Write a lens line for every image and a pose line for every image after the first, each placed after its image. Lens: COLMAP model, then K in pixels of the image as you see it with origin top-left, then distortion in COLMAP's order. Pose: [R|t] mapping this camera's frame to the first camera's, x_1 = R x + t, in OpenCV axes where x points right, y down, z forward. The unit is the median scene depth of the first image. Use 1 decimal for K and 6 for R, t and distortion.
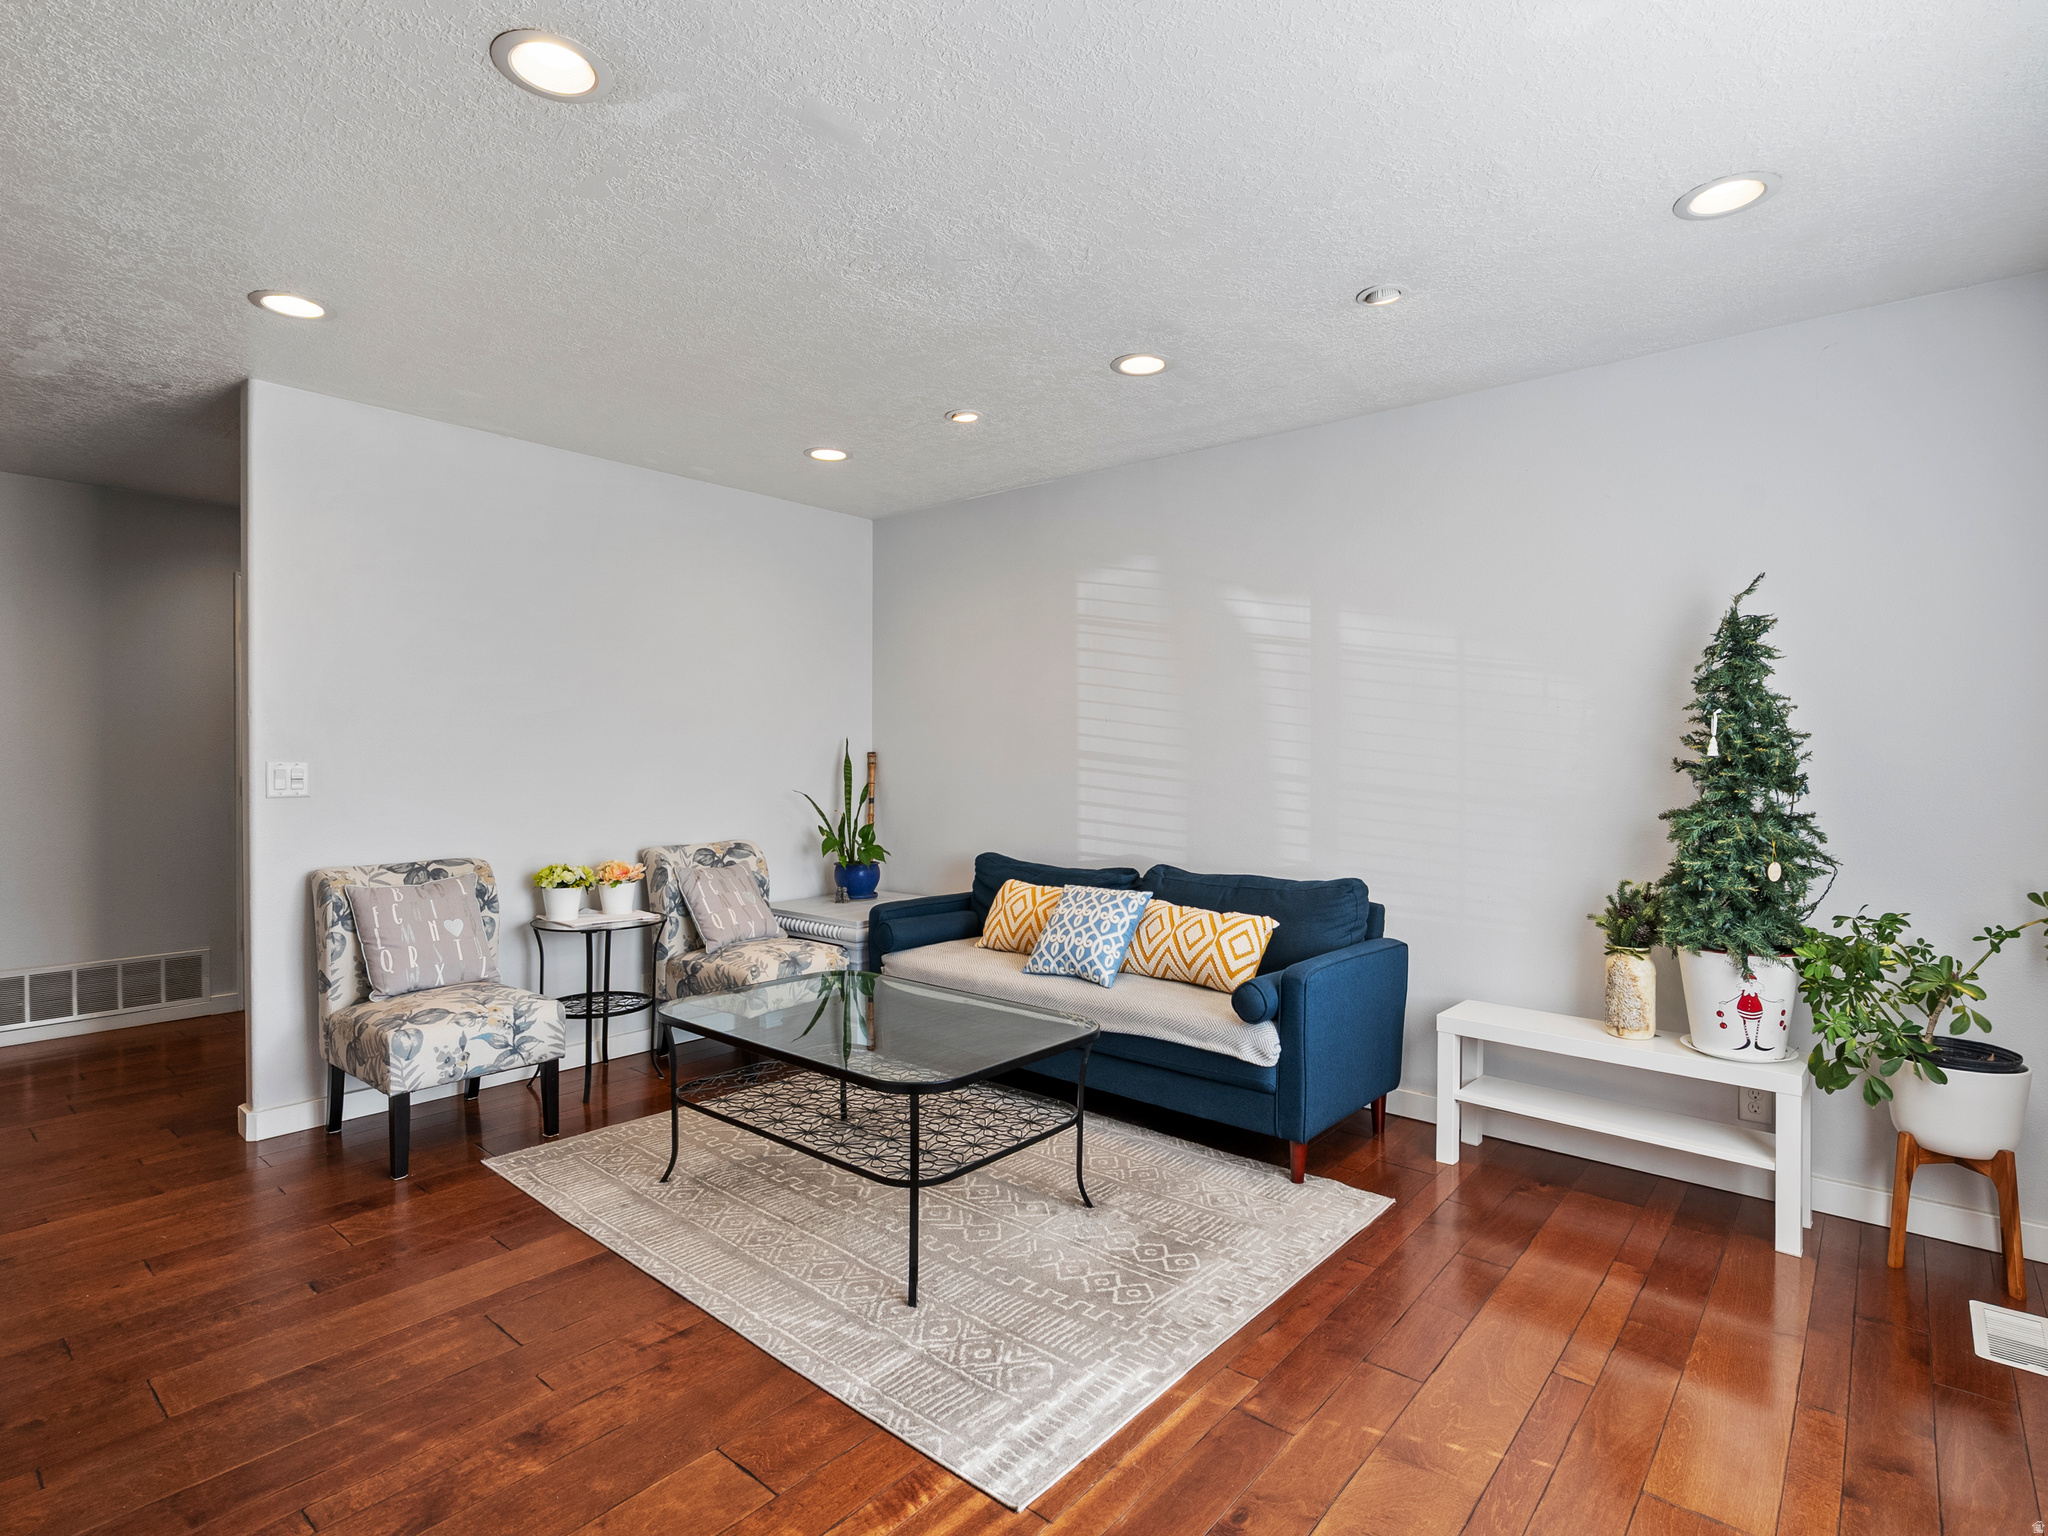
lens RADIAL K [[1041.9, 0, 1020.0], [0, 1041.9, 765.8], [0, 0, 1]] dist [-0.005334, 0.000329]
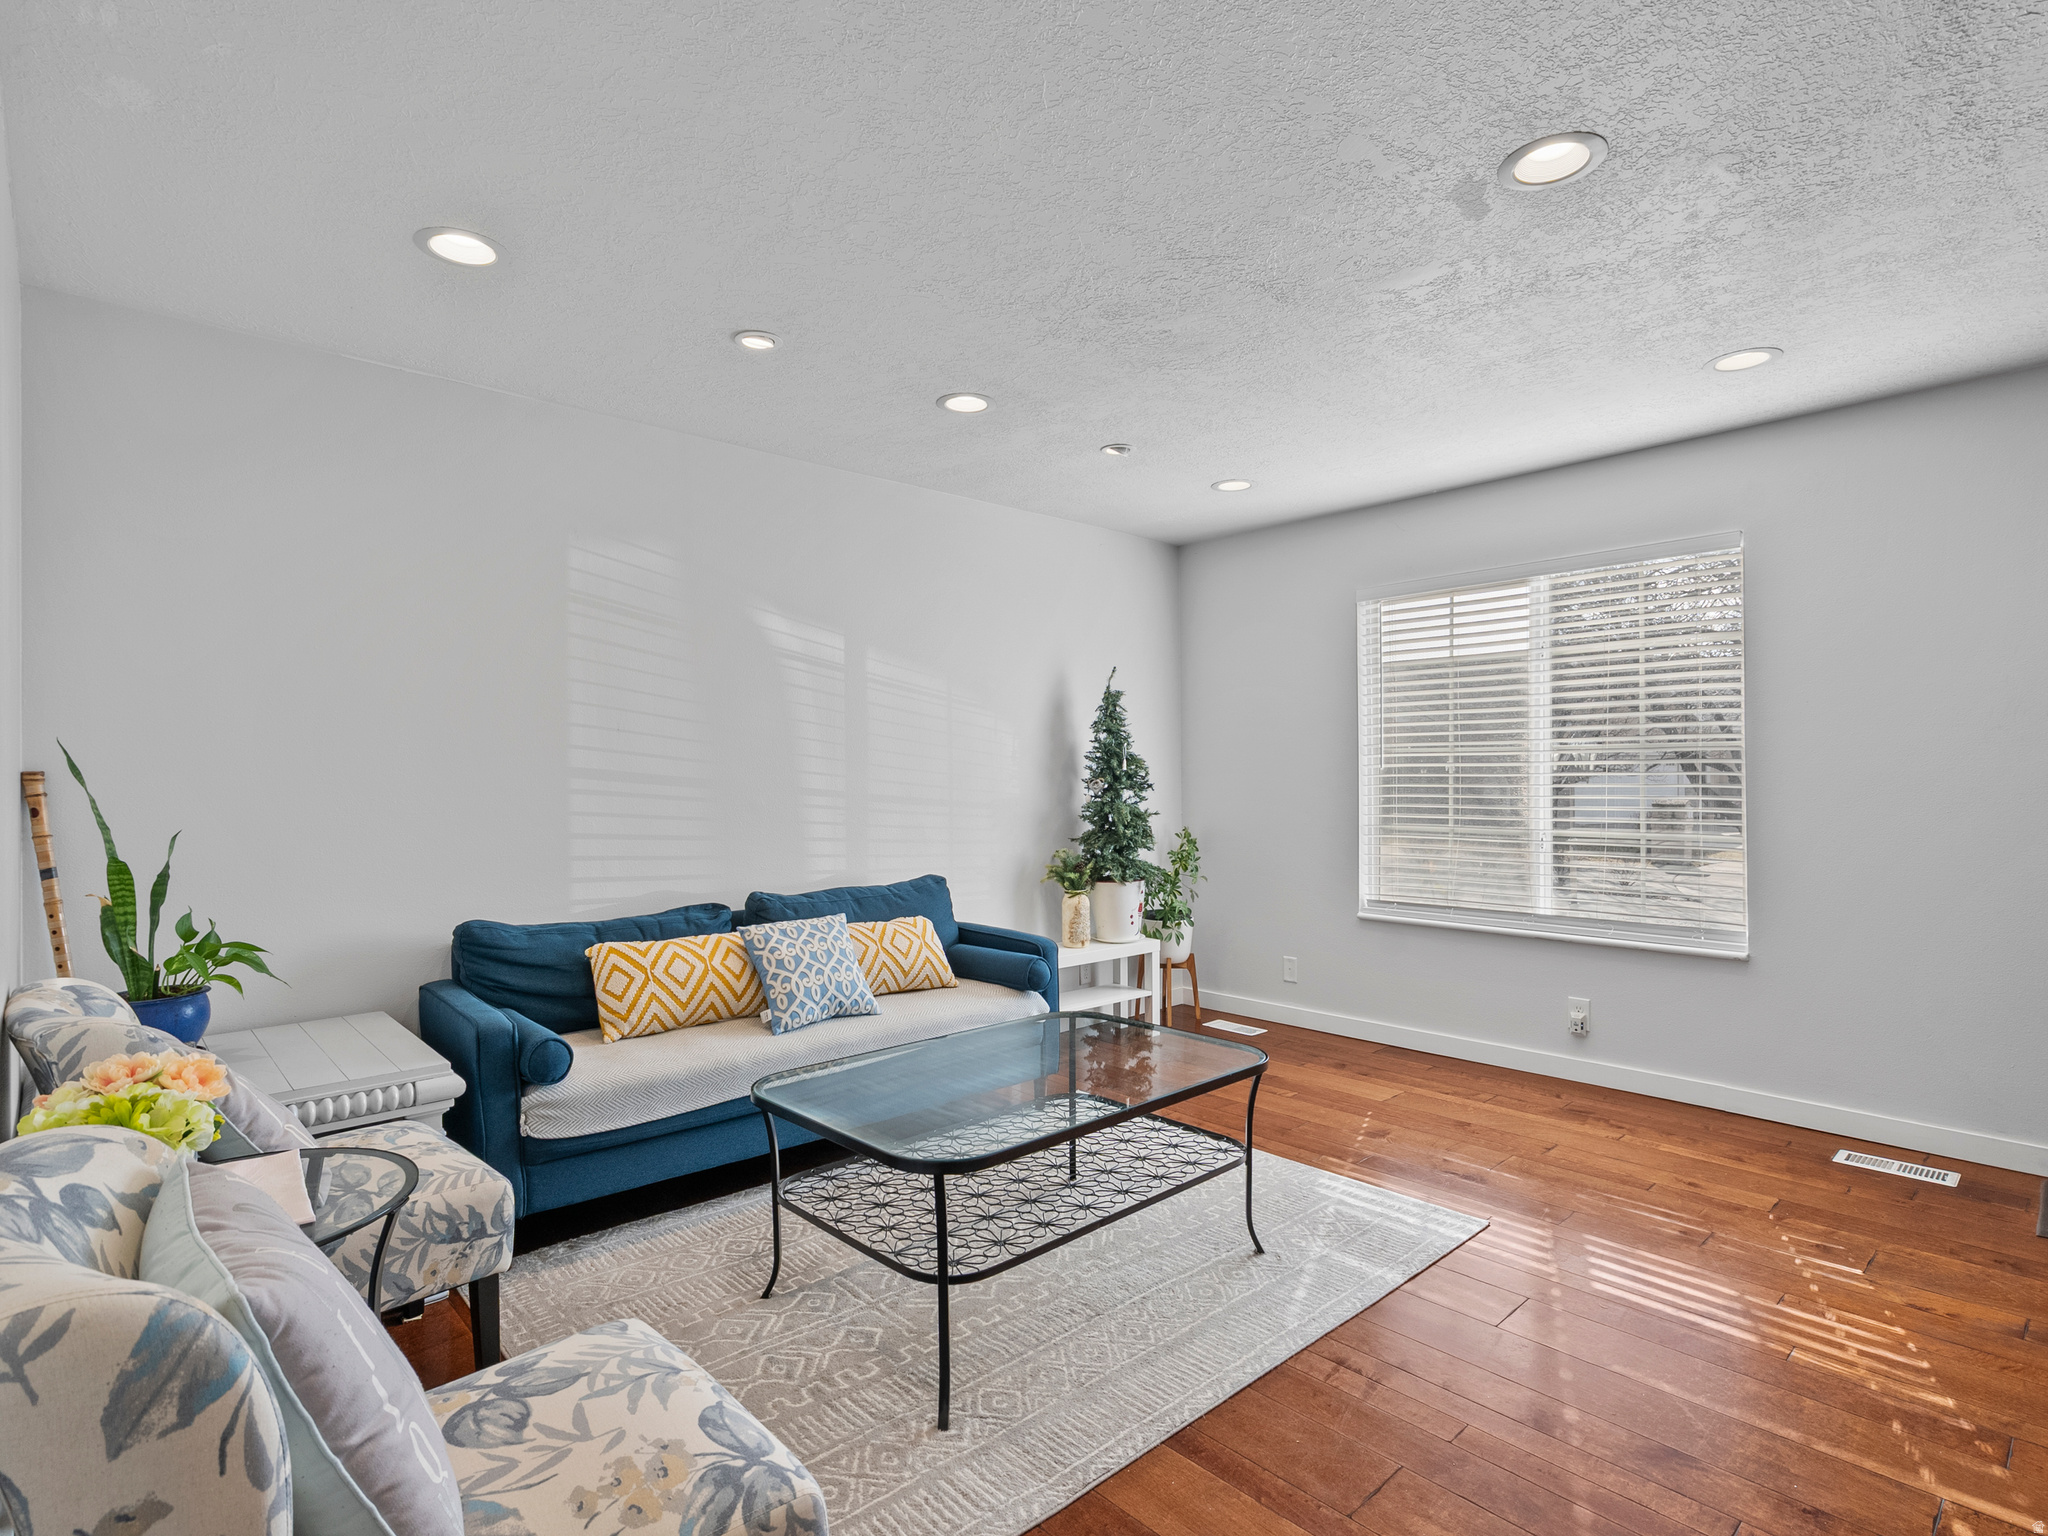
lens RADIAL K [[1041.9, 0, 1018.8], [0, 1041.9, 773.2], [0, 0, 1]] dist [-0.005334, 0.000329]
pose [[0.119696, -0.006839, 0.992787, -0.839396], [0.012873, 0.999903, 0.005336, -0.013228], [-0.992727, 0.012141, 0.119773, 0.739631]]
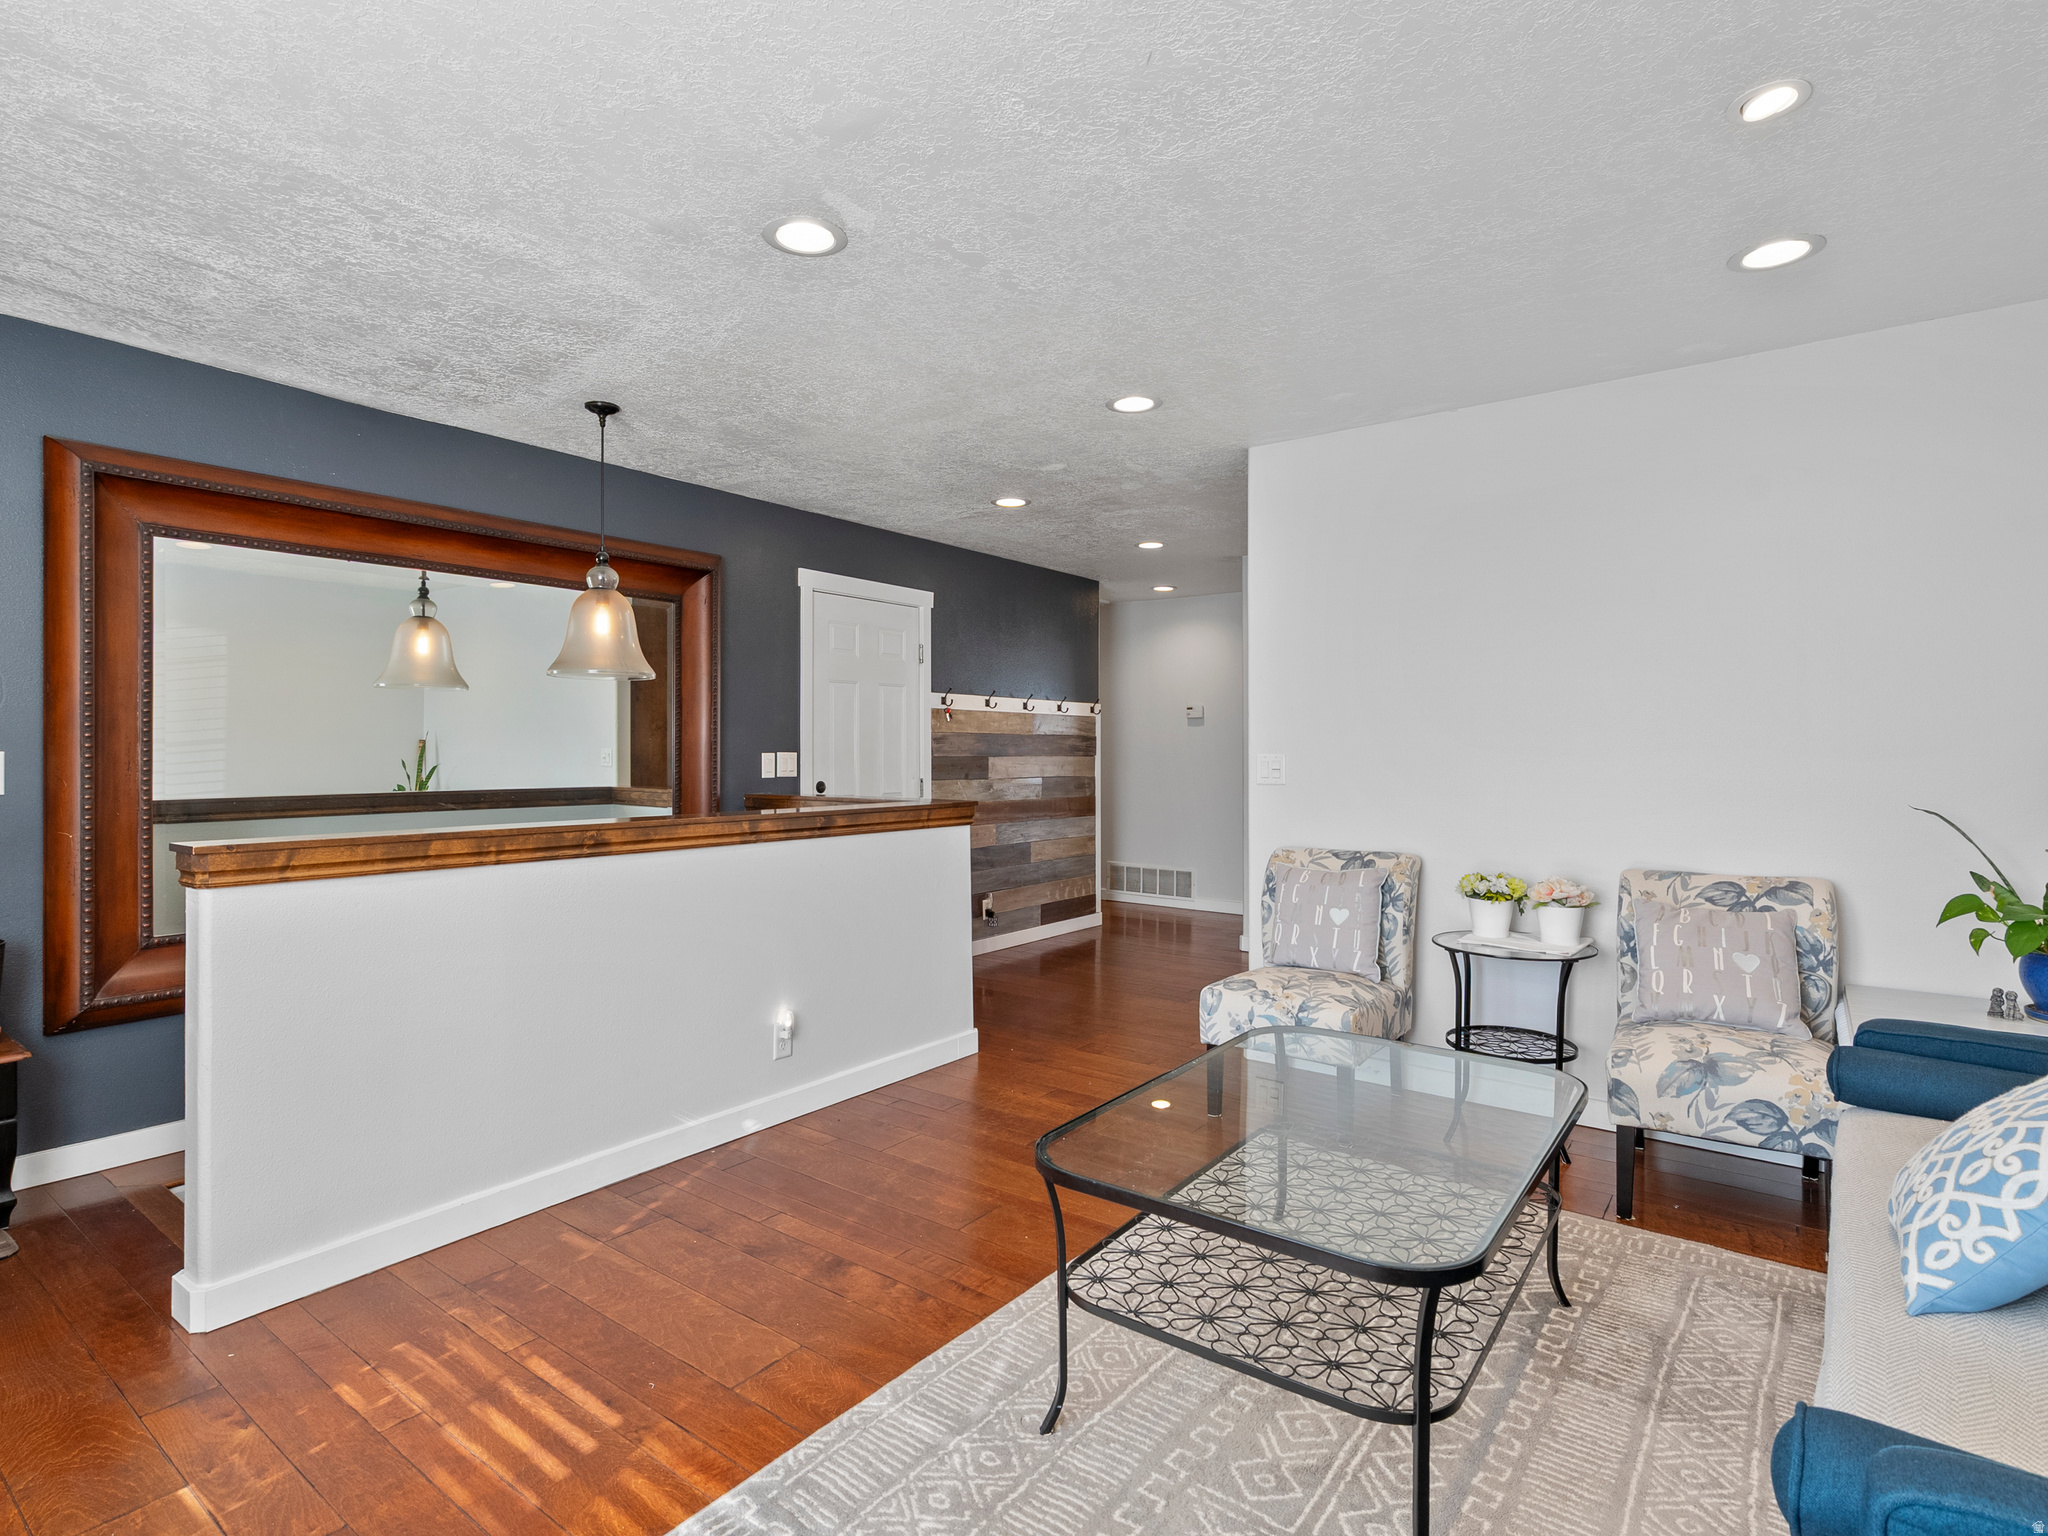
lens RADIAL K [[1041.9, 0, 1024.4], [0, 1041.9, 754.7], [0, 0, 1]] dist [-0.005334, 0.000329]
pose [[0.057934, 0.002311, -0.998318, 0.460884], [-0.007547, 0.999970, 0.001876, -0.004507], [0.998292, 0.007426, 0.057949, 0.614244]]
